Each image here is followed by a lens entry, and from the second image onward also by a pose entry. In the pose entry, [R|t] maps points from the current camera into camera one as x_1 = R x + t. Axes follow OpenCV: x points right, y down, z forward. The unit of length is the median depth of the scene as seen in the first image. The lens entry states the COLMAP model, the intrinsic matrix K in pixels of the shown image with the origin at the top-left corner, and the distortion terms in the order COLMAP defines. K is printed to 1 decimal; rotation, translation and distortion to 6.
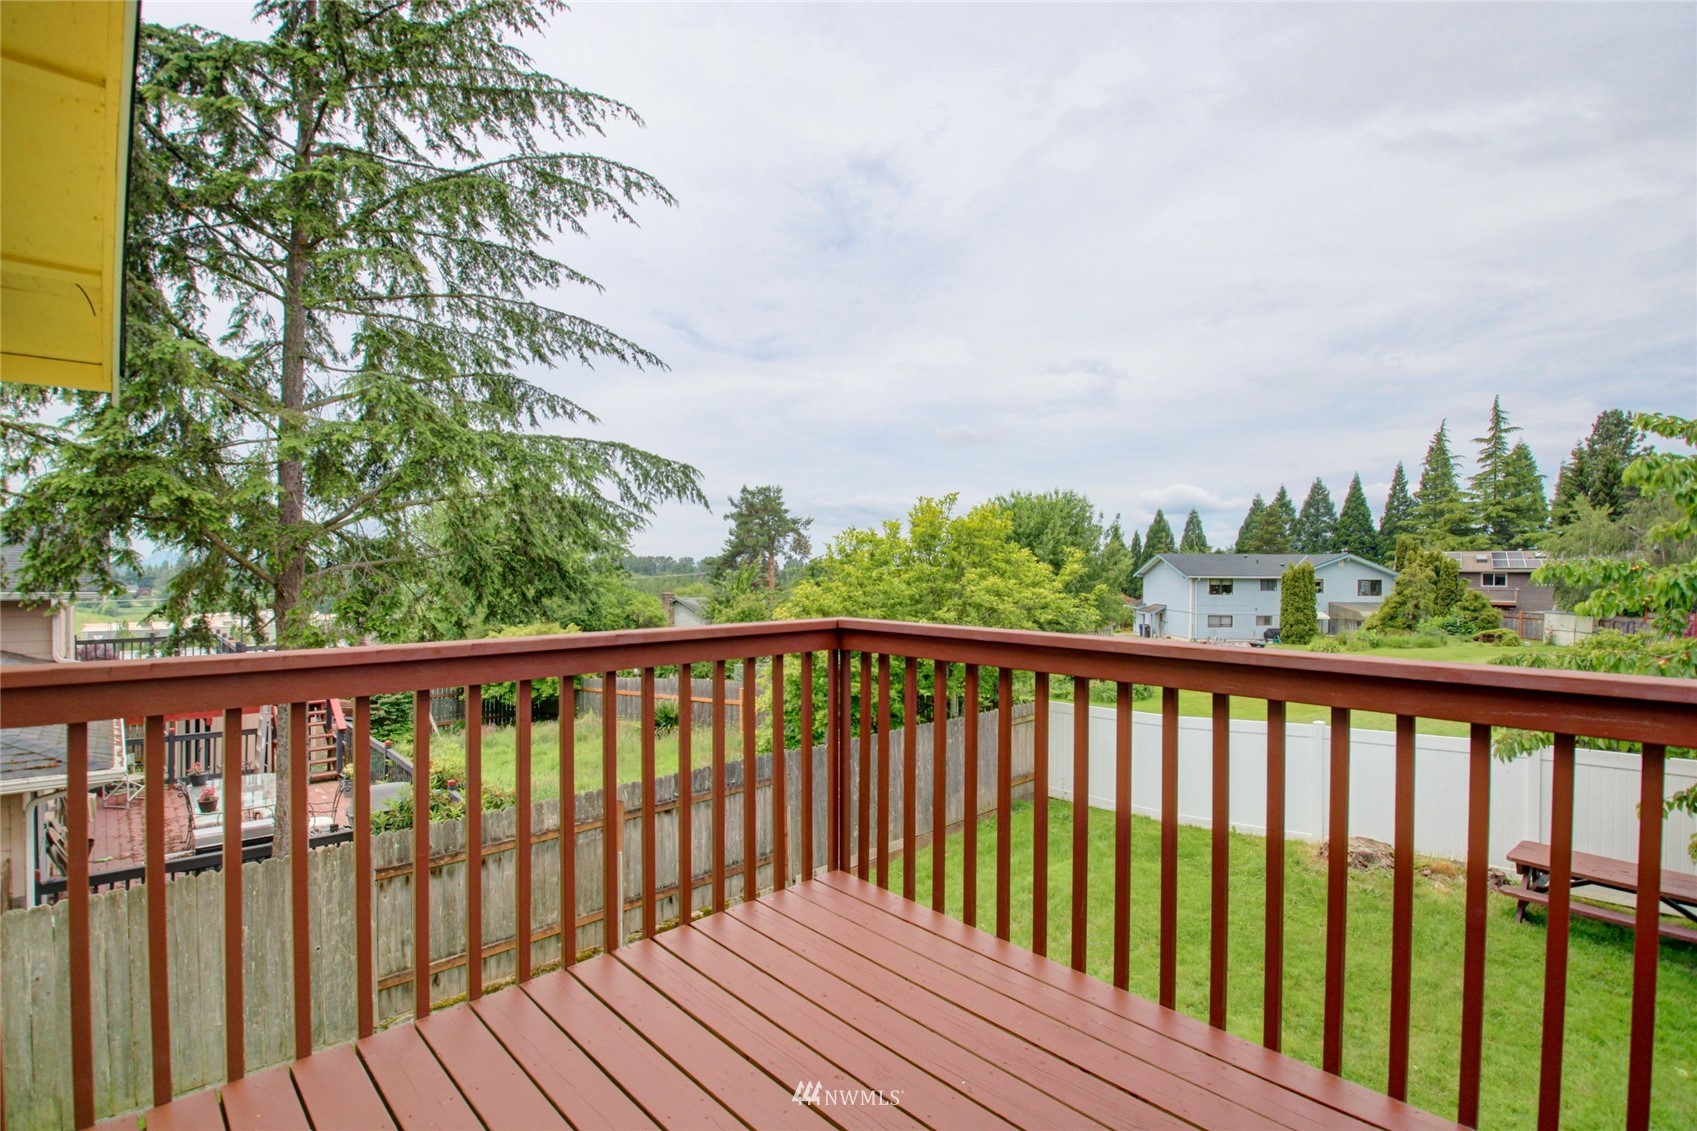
lens RADIAL K [[792.9, 0, 848.7], [0, 792.9, 563.5], [0, 0, 1]] dist [-0.004140, -0.014406]
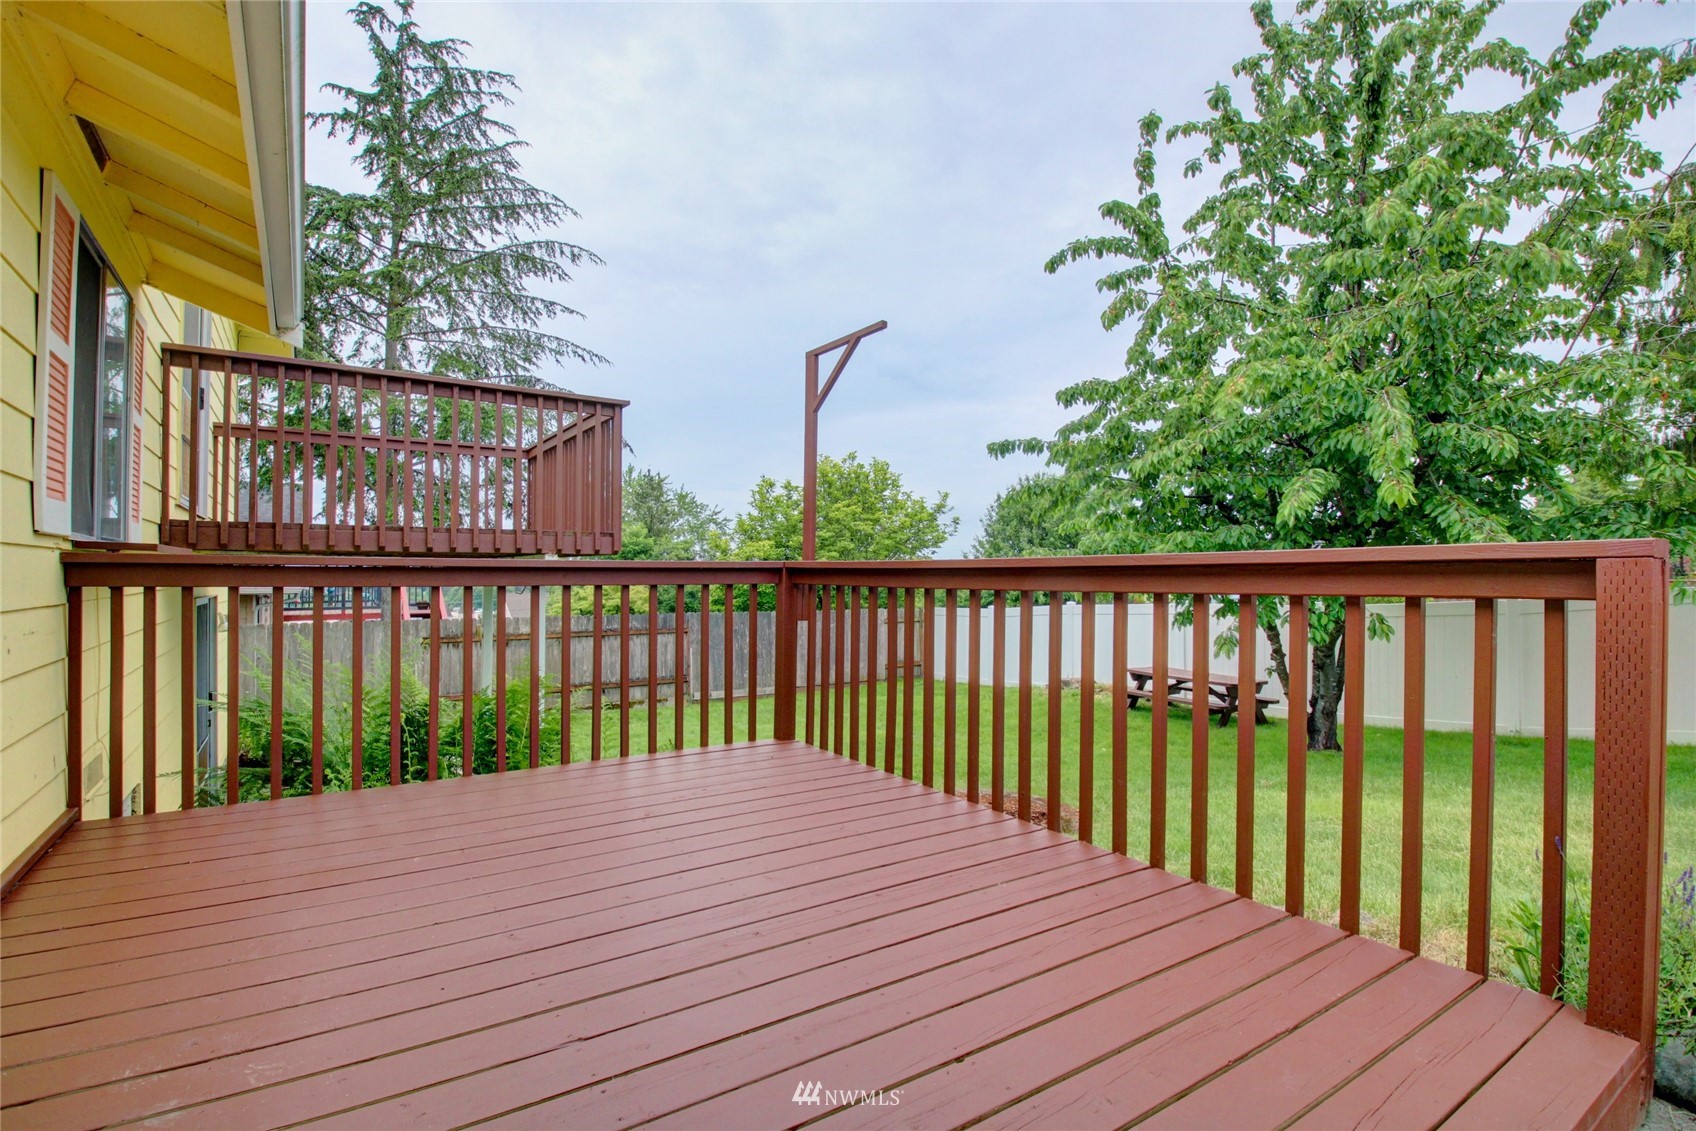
lens RADIAL K [[792.5, 0, 865.7], [0, 792.5, 574.8], [0, 0, 1]] dist [-0.004140, -0.014406]
pose [[0.985671, 0.002068, -0.168665, 0.601907], [-0.000650, 0.999964, 0.008458, 0.176725], [0.168677, -0.008227, 0.985637, -0.537164]]
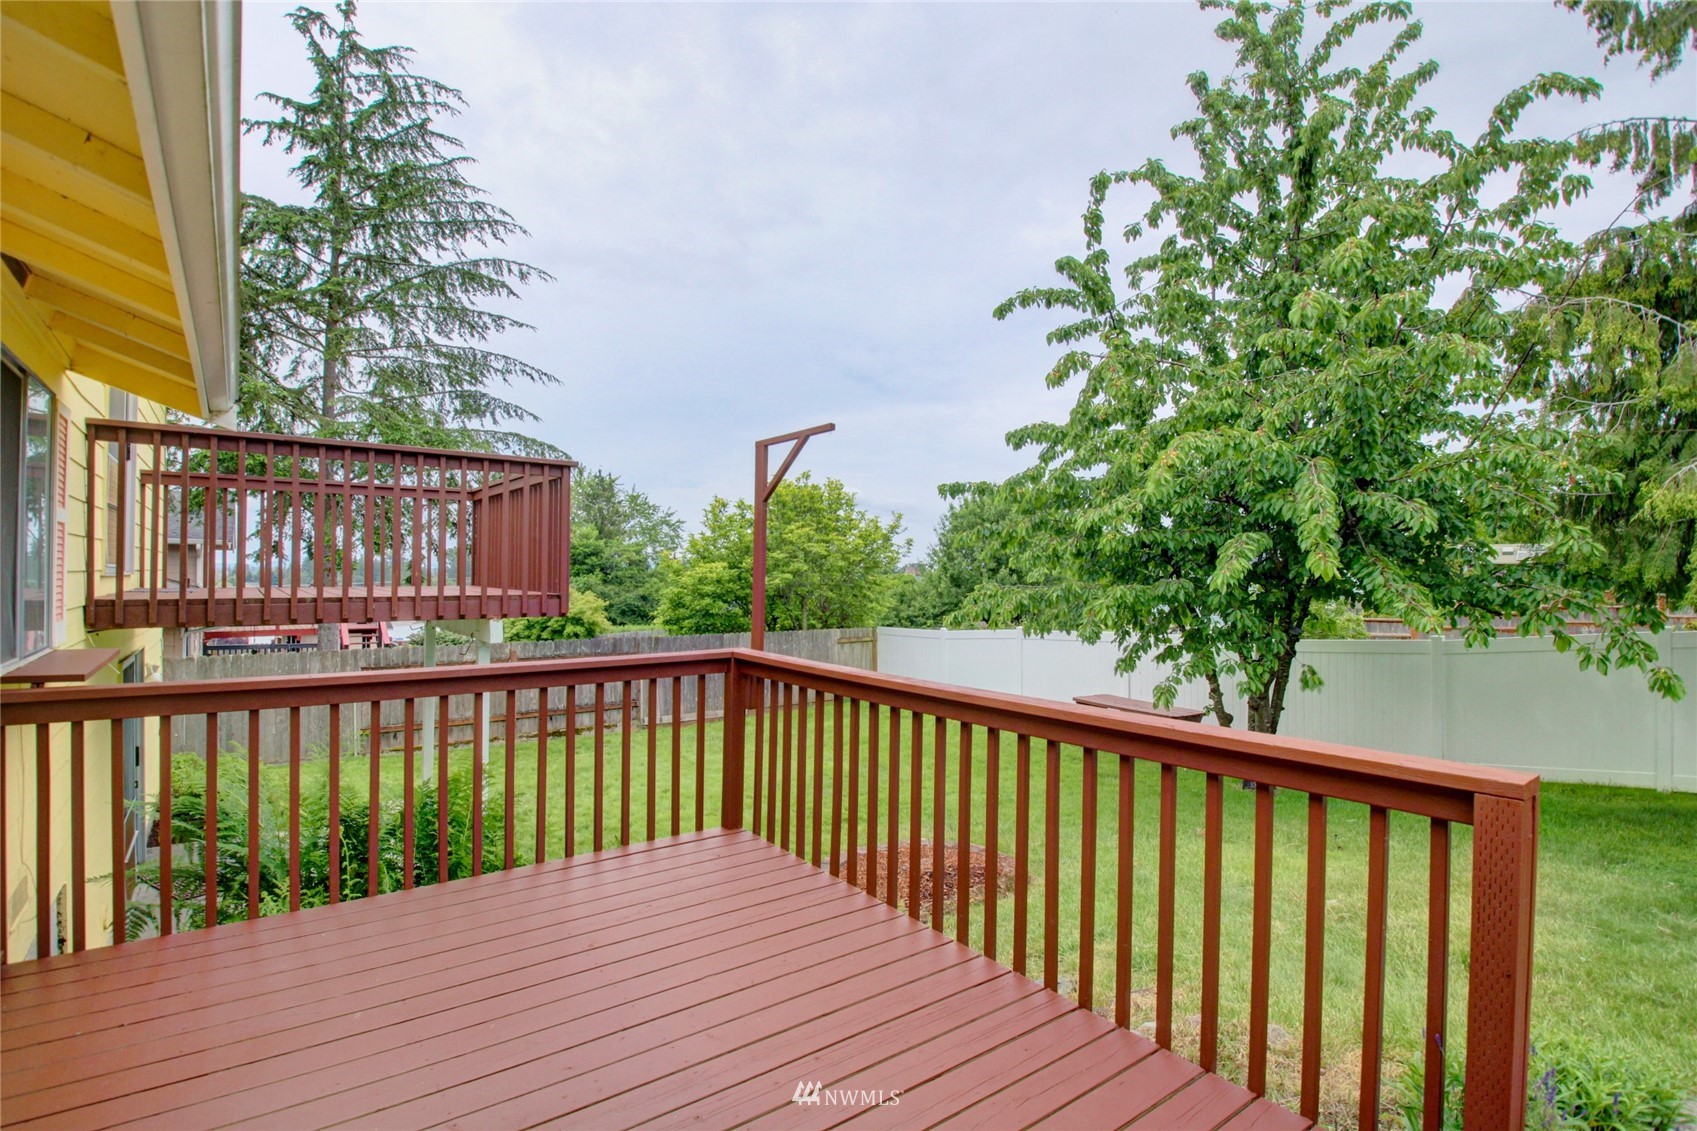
lens RADIAL K [[792.9, 0, 864.1], [0, 792.9, 574.5], [0, 0, 1]] dist [-0.004140, -0.014406]
pose [[0.993430, 0.006261, -0.114268, 0.607048], [-0.005304, 0.999948, 0.008682, 0.123037], [0.114317, -0.008019, 0.993412, -0.543542]]
